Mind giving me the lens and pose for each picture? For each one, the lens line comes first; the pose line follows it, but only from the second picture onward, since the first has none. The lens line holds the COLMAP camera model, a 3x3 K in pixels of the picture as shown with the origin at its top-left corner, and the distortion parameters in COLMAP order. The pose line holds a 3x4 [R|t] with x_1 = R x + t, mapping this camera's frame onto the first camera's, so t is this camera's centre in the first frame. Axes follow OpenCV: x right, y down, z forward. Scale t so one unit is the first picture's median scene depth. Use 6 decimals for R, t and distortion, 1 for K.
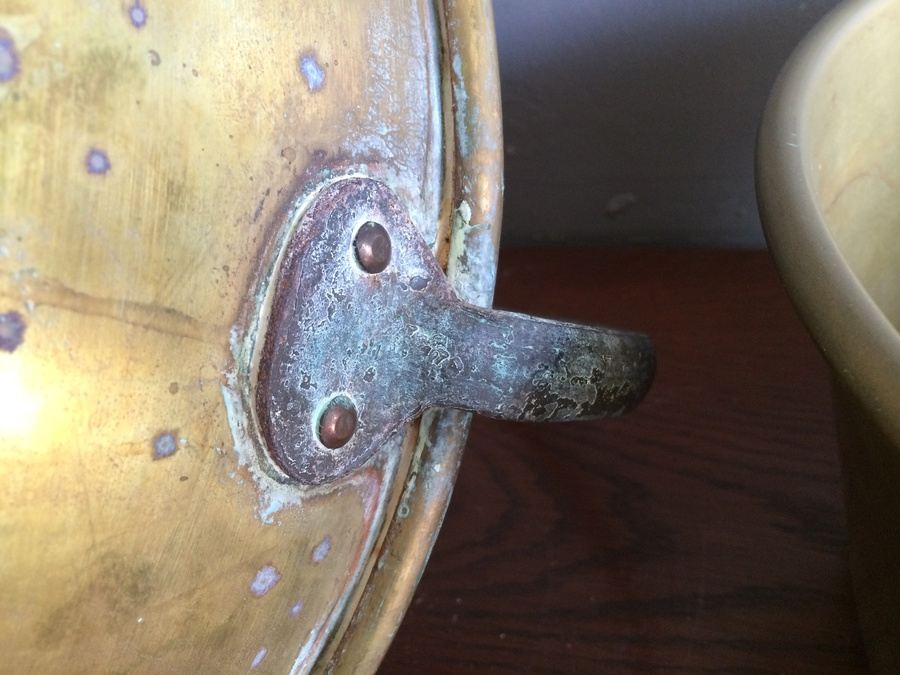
lens RADIAL K [[774.2, 0, 450.0], [0, 774.2, 337.5], [0, 0, 1]] dist [0.086168, -0.120353]
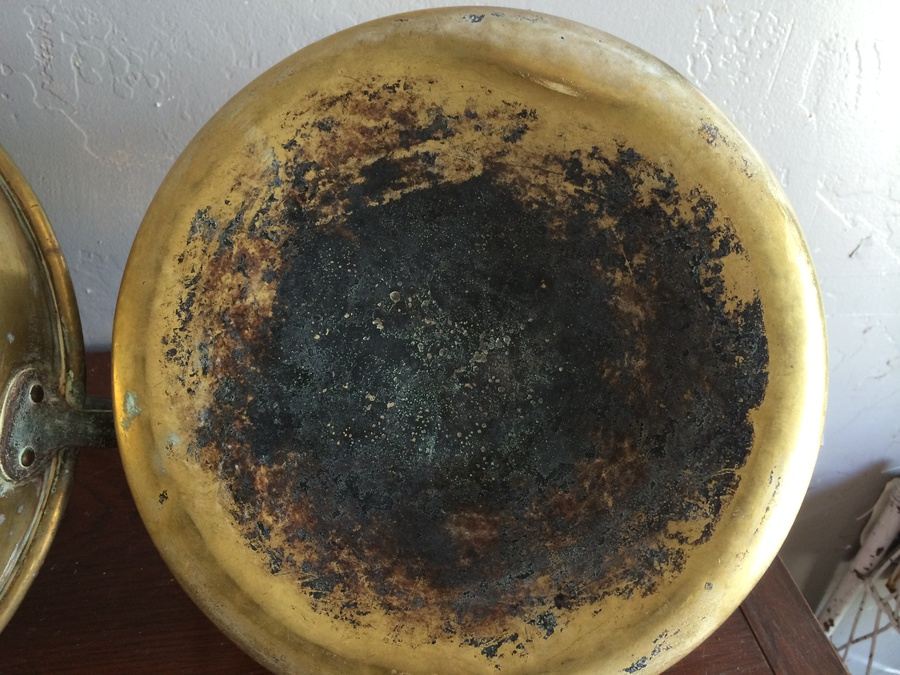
lens RADIAL K [[774.2, 0, 450.0], [0, 774.2, 337.5], [0, 0, 1]] dist [0.086168, -0.120353]
pose [[0.876388, -0.072863, 0.476062, -0.120748], [0.102319, 0.994092, -0.036211, -0.057714], [-0.470611, 0.080445, 0.878666, -2.125043]]
